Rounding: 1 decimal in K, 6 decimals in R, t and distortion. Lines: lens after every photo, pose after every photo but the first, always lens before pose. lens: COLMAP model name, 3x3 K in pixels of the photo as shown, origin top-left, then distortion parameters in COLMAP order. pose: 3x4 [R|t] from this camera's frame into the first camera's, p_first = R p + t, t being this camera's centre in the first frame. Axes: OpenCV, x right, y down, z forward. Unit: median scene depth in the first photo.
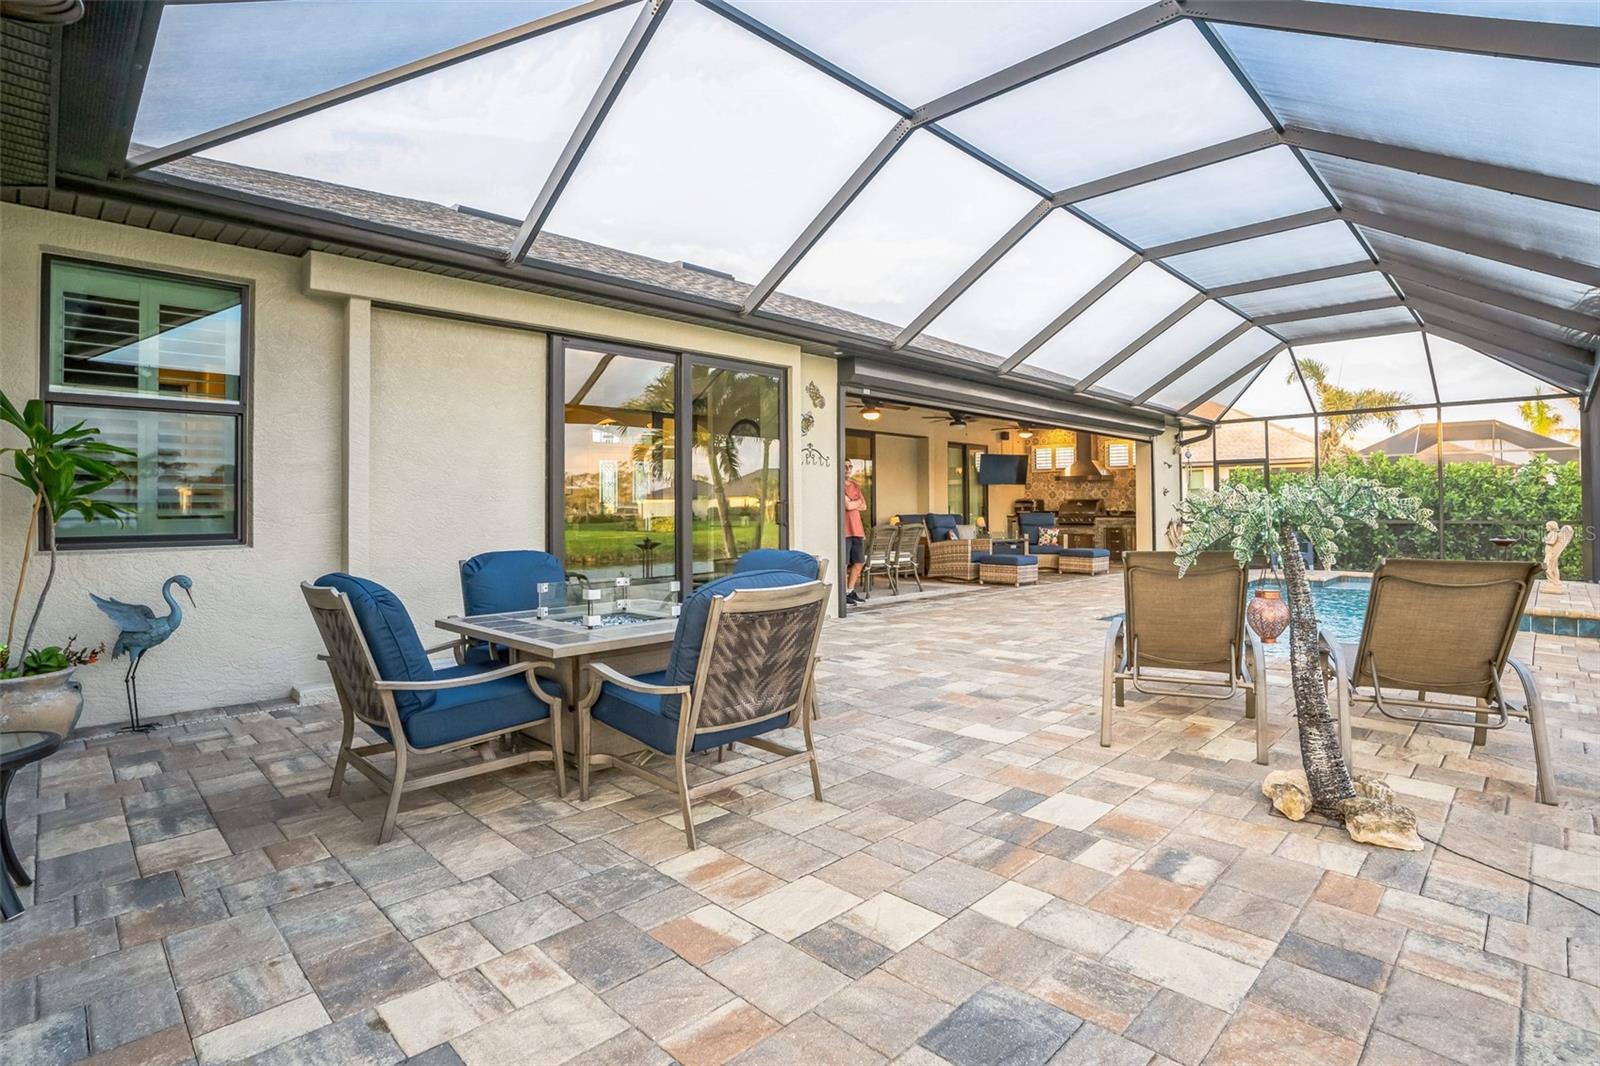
lens RADIAL K [[766.2, 0, 800.0], [0, 766.2, 533.0], [0, 0, 1]] dist [-0.071114, 0.027035]
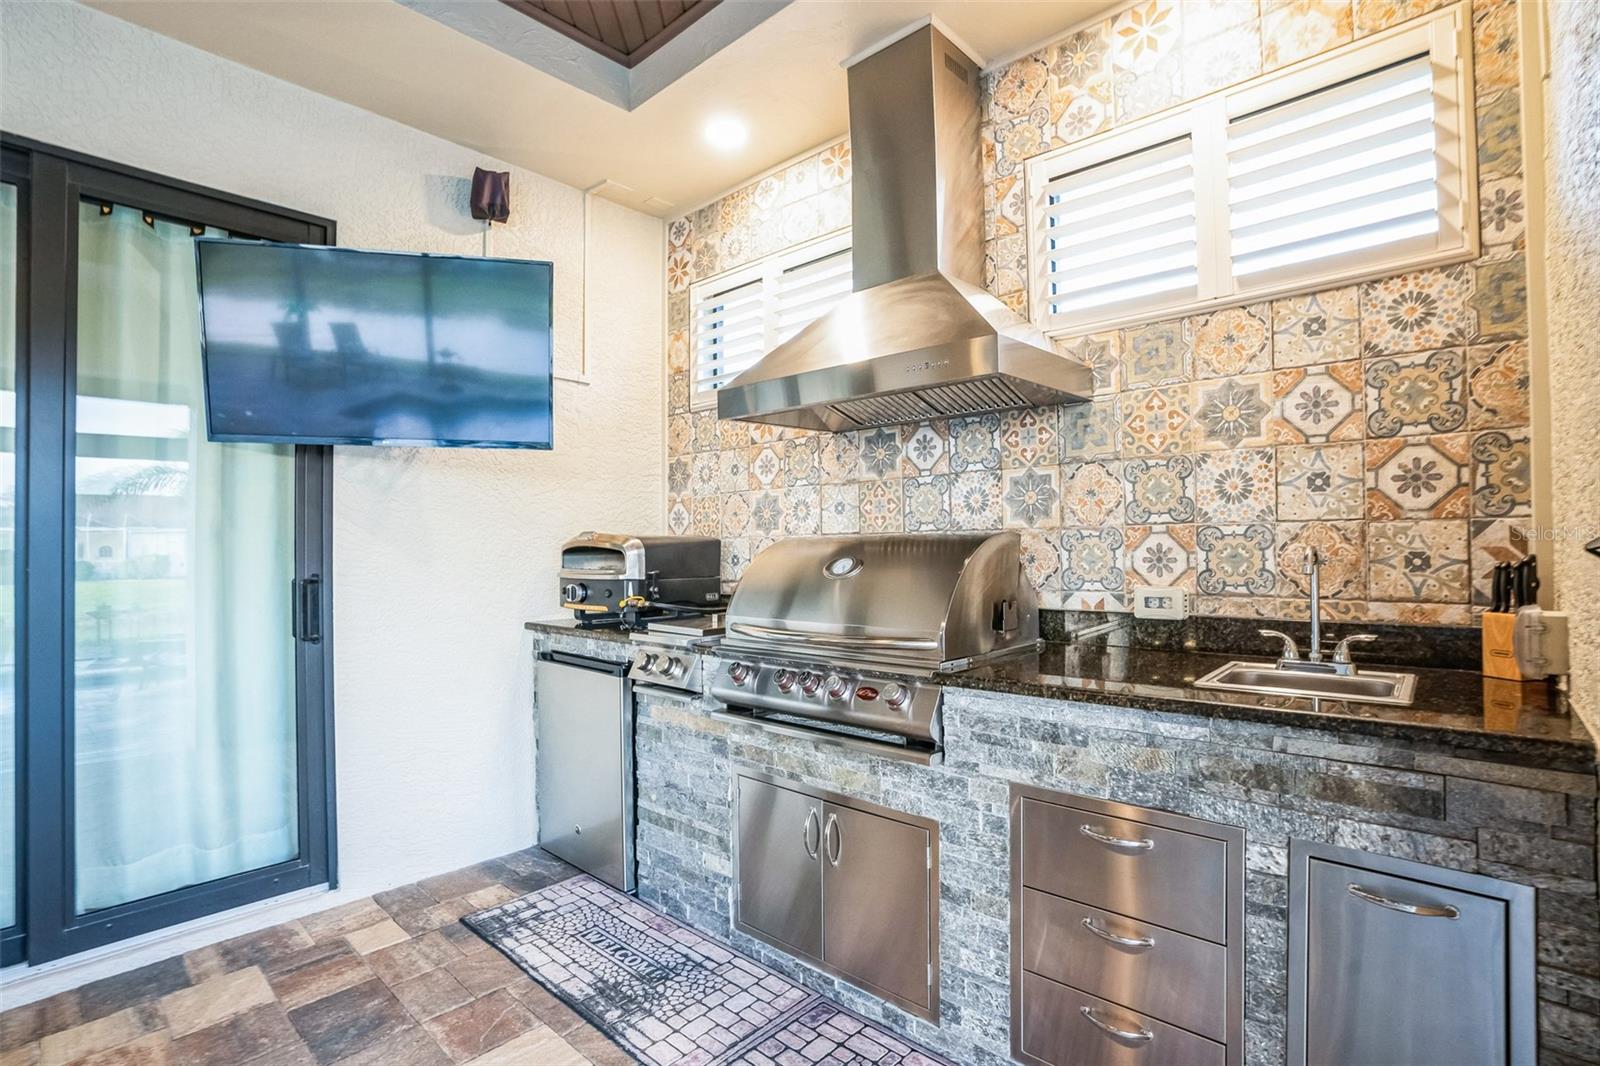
lens RADIAL K [[766.2, 0, 800.0], [0, 766.2, 533.0], [0, 0, 1]] dist [-0.071114, 0.027035]
pose [[0.999268, -0.003890, 0.038068, 0.345385], [0.005525, 0.999063, -0.042929, -0.038149], [-0.037865, 0.043108, 0.998353, 0.840227]]
